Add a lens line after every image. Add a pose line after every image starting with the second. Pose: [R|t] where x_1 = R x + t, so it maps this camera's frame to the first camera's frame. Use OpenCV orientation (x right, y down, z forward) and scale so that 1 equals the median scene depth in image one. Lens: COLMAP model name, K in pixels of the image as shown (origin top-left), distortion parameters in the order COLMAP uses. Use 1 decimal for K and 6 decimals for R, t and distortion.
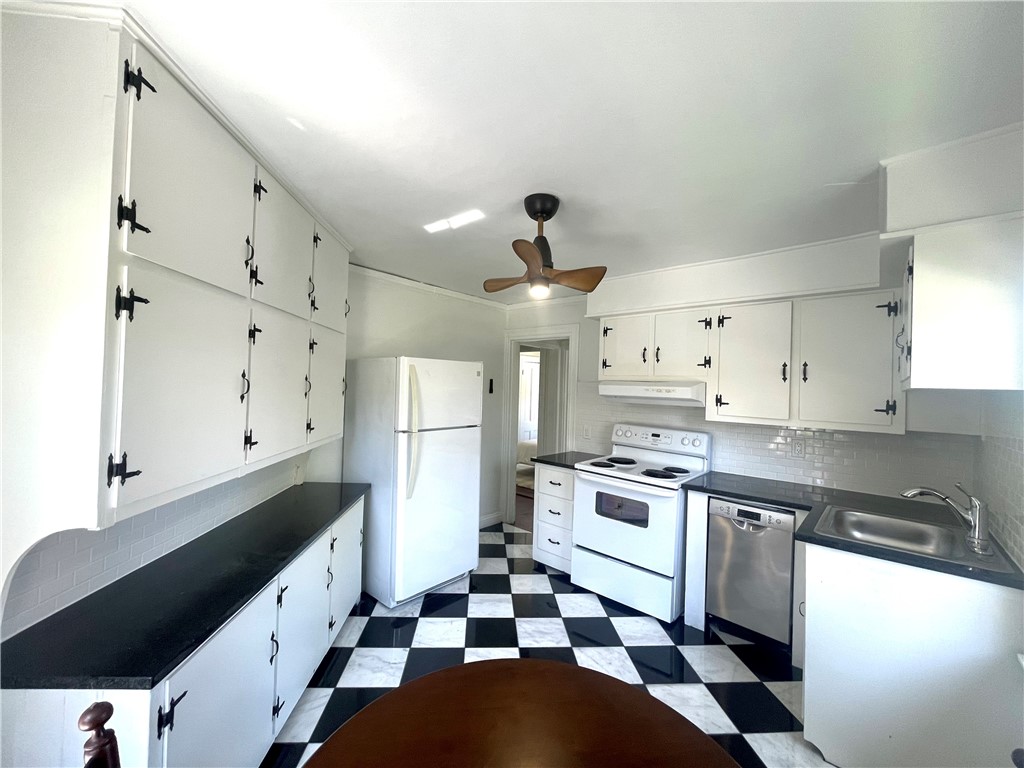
lens RADIAL K [[413.6, 0, 512.0], [0, 413.6, 384.0], [0, 0, 1]] dist [0.013474, -0.000052]
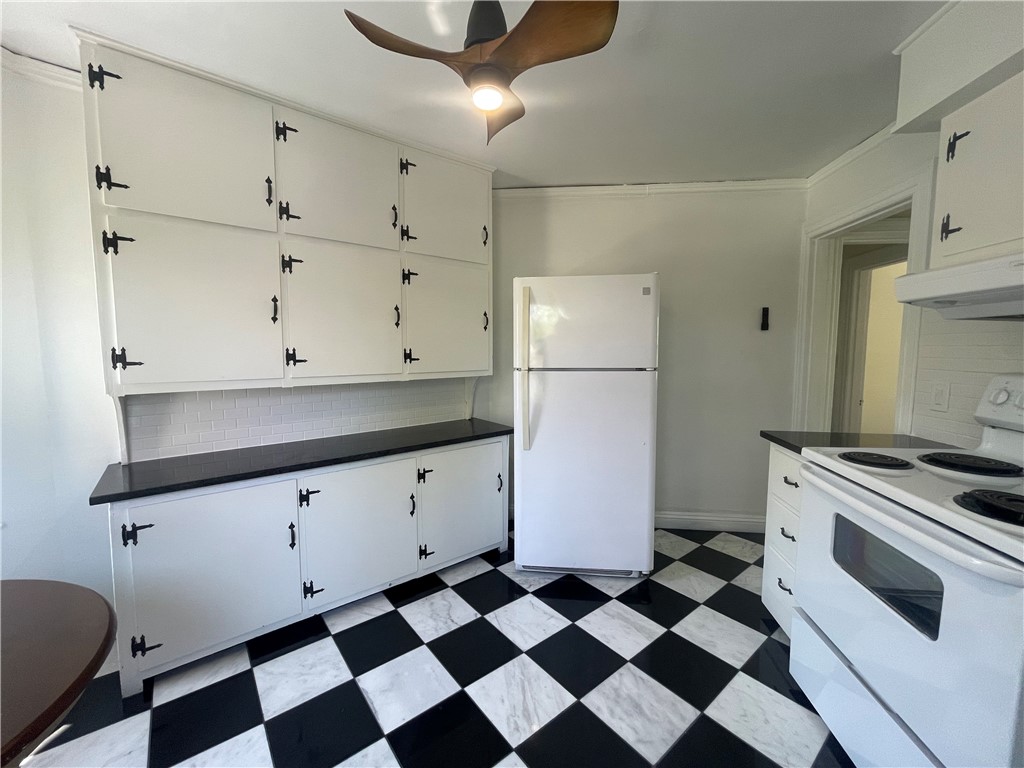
lens RADIAL K [[416.9, 0, 512.0], [0, 416.9, 384.0], [0, 0, 1]] dist [-0.000658, 0.000202]
pose [[0.571622, 0.039125, -0.819583, 0.416239], [0.021467, 0.997807, 0.062605, 0.091806], [0.820236, -0.053381, 0.569529, 0.512651]]
